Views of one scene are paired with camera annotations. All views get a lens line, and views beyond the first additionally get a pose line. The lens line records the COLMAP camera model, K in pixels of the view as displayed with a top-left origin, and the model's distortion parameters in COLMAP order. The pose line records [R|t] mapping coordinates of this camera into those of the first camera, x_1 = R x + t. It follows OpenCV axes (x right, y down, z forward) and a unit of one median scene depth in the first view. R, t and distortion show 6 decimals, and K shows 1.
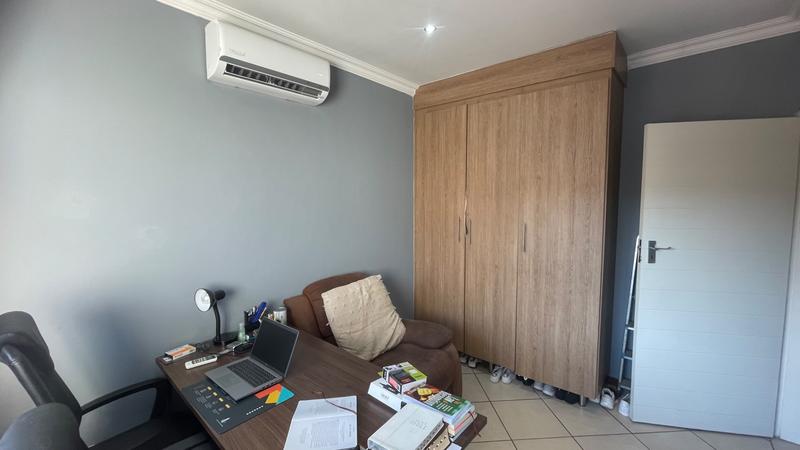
lens RADIAL K [[328.9, 0, 401.1], [0, 328.9, 223.1], [0, 0, 1]] dist [-0.003319, 0.000220]
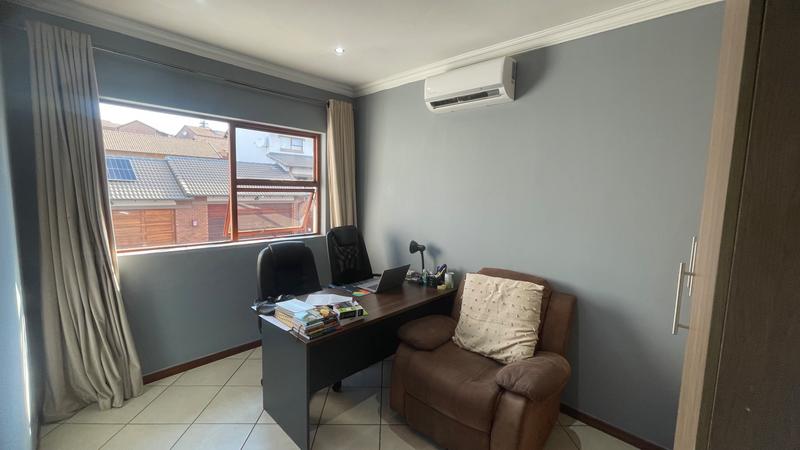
lens RADIAL K [[328.9, 0, 399.2], [0, 328.9, 224.6], [0, 0, 1]] dist [-0.003319, 0.000220]
pose [[-0.053219, 0.106701, -0.992866, 0.878081], [-0.104677, 0.988201, 0.111811, -0.054033], [0.993081, 0.109881, -0.041422, 0.783317]]
